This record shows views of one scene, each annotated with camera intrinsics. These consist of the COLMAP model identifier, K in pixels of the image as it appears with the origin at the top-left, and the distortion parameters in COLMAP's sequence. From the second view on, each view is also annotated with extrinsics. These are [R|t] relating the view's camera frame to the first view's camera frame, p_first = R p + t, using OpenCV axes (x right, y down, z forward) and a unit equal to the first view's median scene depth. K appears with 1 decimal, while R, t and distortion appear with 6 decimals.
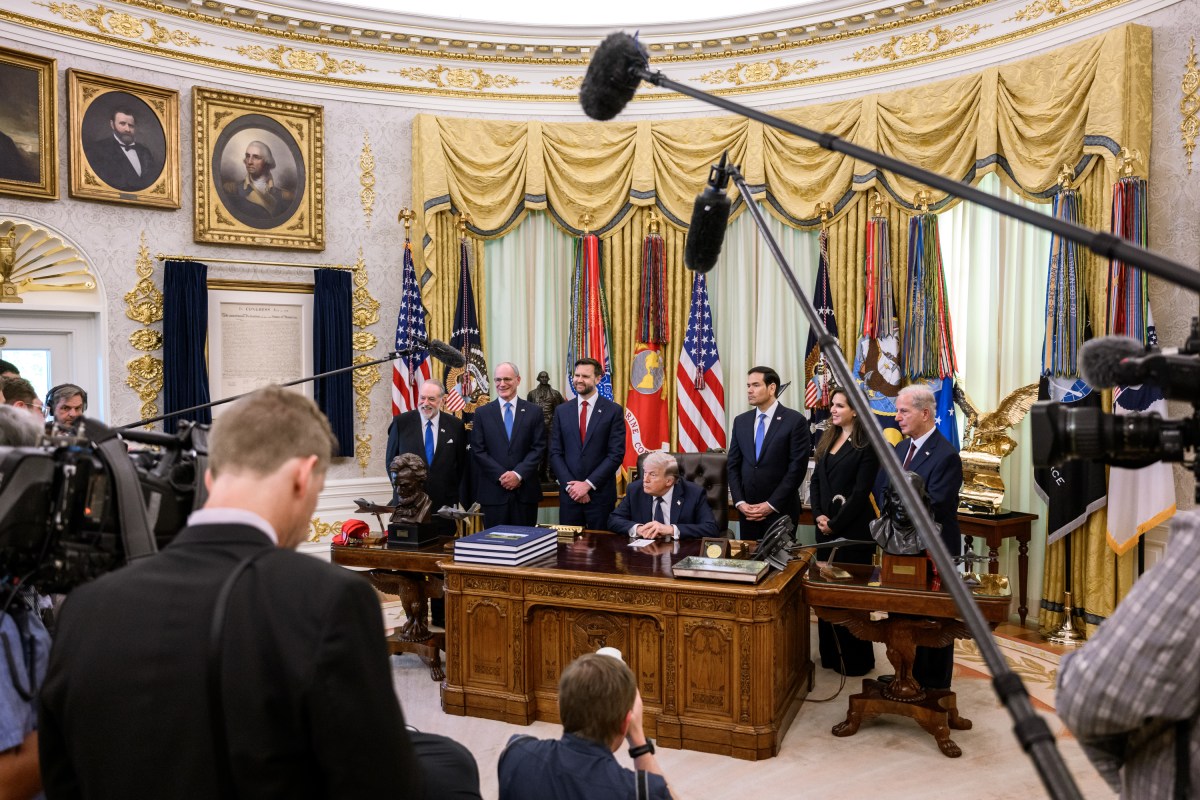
lens RADIAL K [[956.3, 0, 593.8], [0, 956.3, 400.5], [0, 0, 1]] dist [-0.013720, 0.006762]
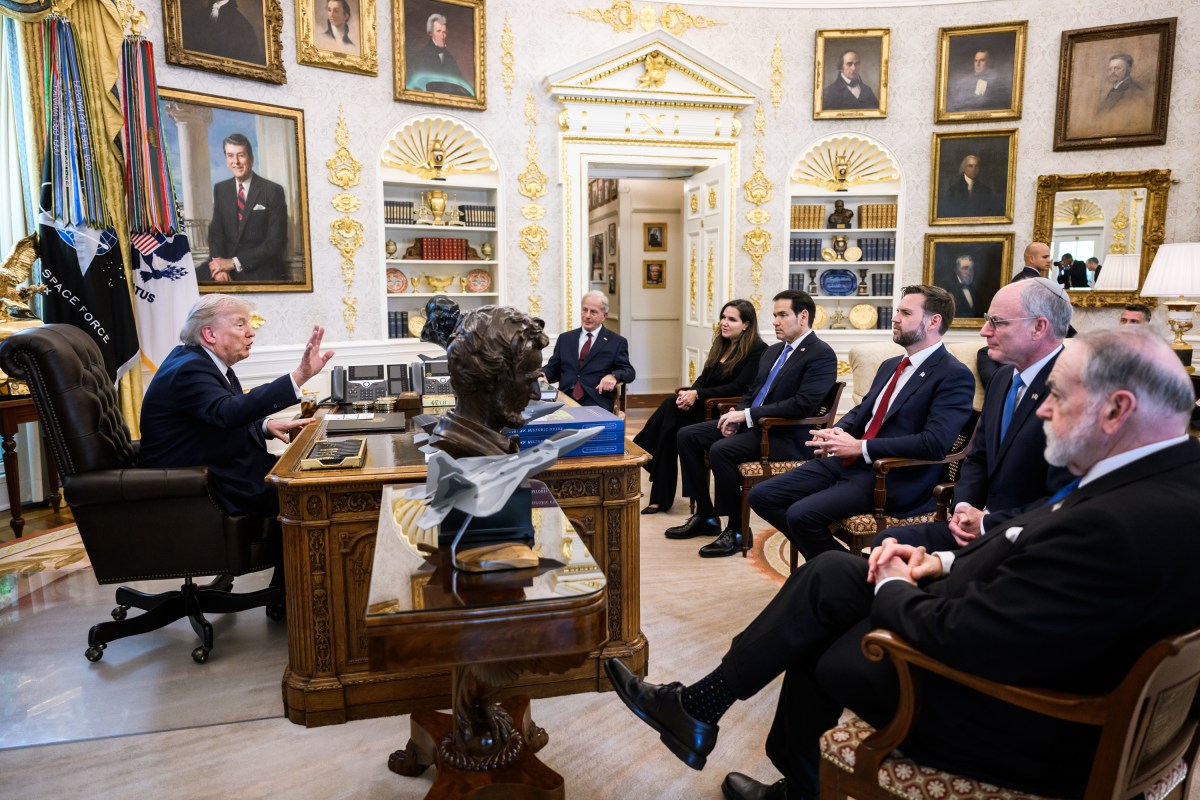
lens RADIAL K [[807.2, 0, 602.8], [0, 807.2, 399.8], [0, 0, 1]] dist [0.004733, 0.001504]
pose [[-0.595326, -0.100375, 0.797190, -0.385959], [0.045748, 0.986322, 0.158353, 0.033321], [-0.802181, 0.130741, -0.582592, 0.909716]]
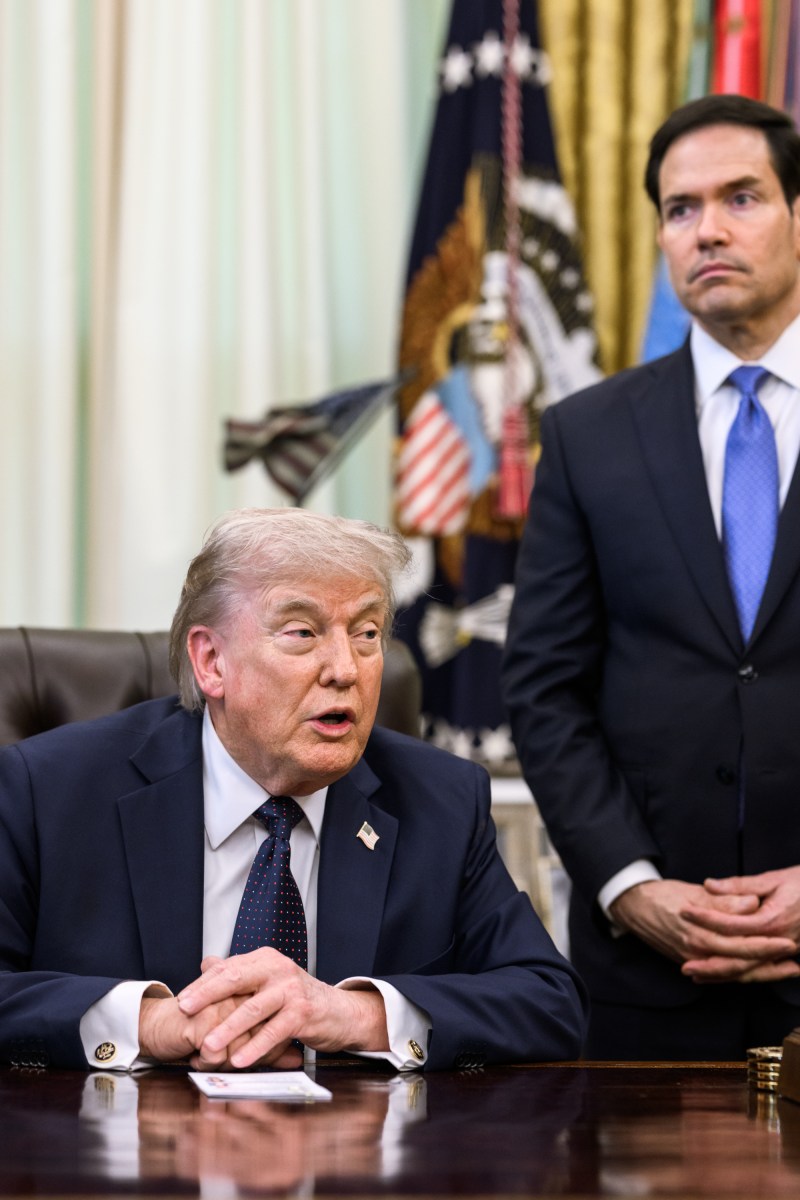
lens RADIAL K [[3476.7, 0, 361.7], [0, 3476.7, 581.8], [0, 0, 1]] dist [0.232222, 0.000000]
pose [[0.866437, 0.047067, 0.497063, -0.155285], [0.001998, 0.995212, -0.097719, 0.093064], [-0.499282, 0.085661, 0.862195, 0.389779]]
